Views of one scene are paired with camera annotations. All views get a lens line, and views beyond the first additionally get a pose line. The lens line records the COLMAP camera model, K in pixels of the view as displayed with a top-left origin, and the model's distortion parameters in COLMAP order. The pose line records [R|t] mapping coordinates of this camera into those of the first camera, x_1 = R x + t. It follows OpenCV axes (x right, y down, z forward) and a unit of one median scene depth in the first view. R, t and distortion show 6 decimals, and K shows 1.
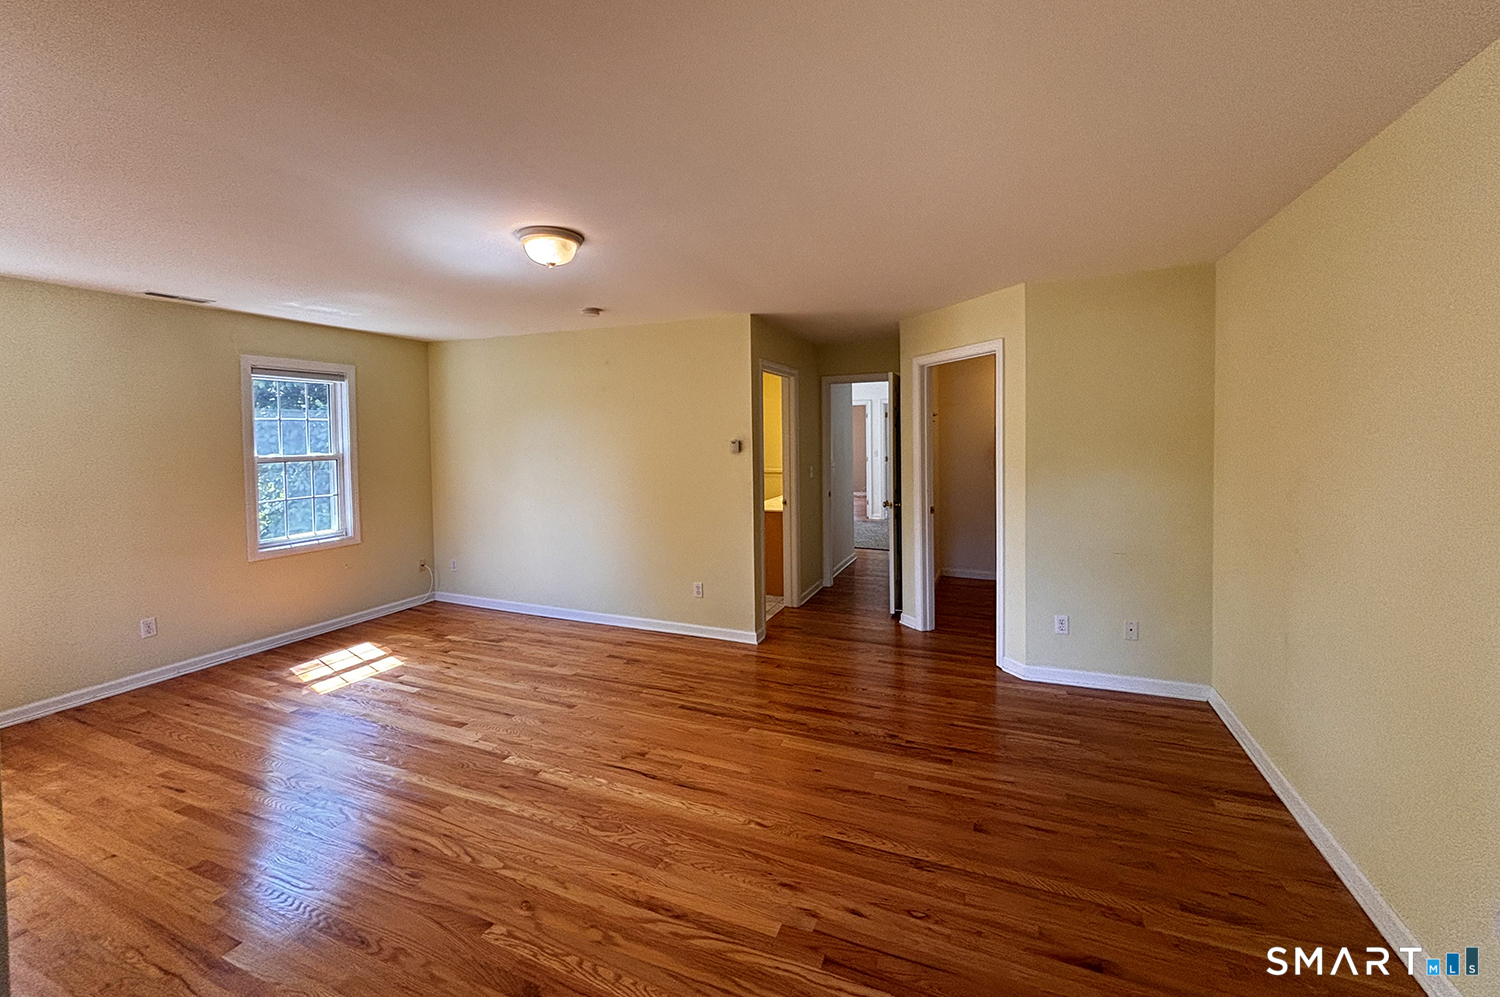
lens RADIAL K [[605.0, 0, 751.8], [0, 605.0, 441.5], [0, 0, 1]] dist [0.000137, 0.000126]
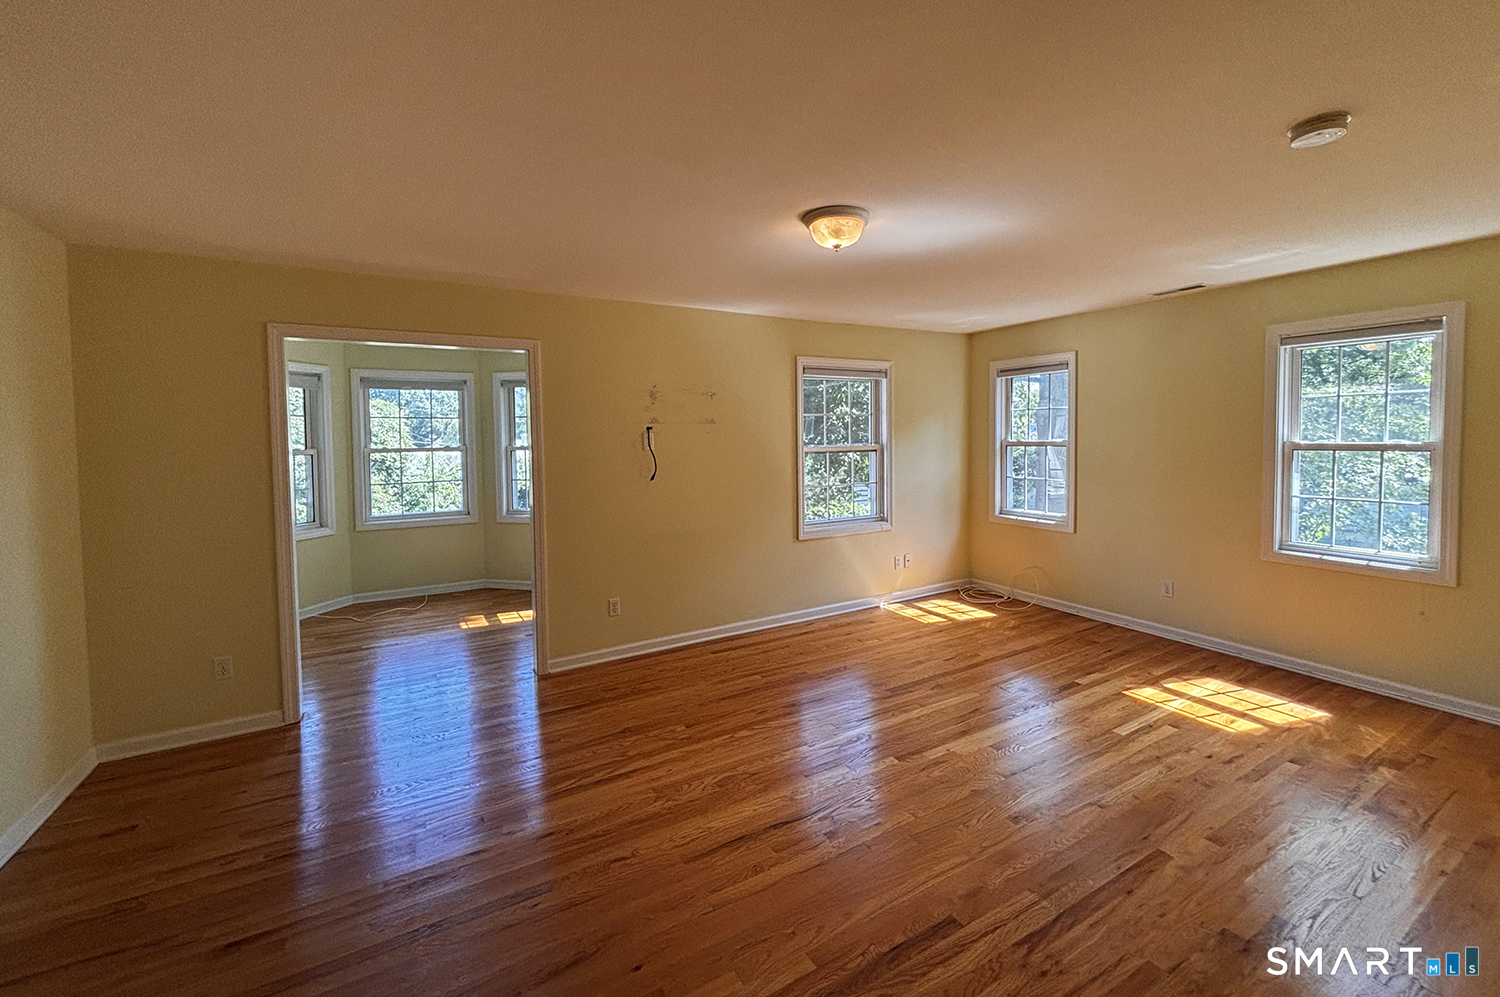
lens RADIAL K [[605.0, 0, 751.8], [0, 605.0, 441.5], [0, 0, 1]] dist [0.000137, 0.000126]
pose [[-0.605435, 0.030538, -0.795309, 0.395117], [0.015468, 0.999526, 0.026605, -0.012571], [0.795745, 0.003806, -0.605620, 1.122450]]
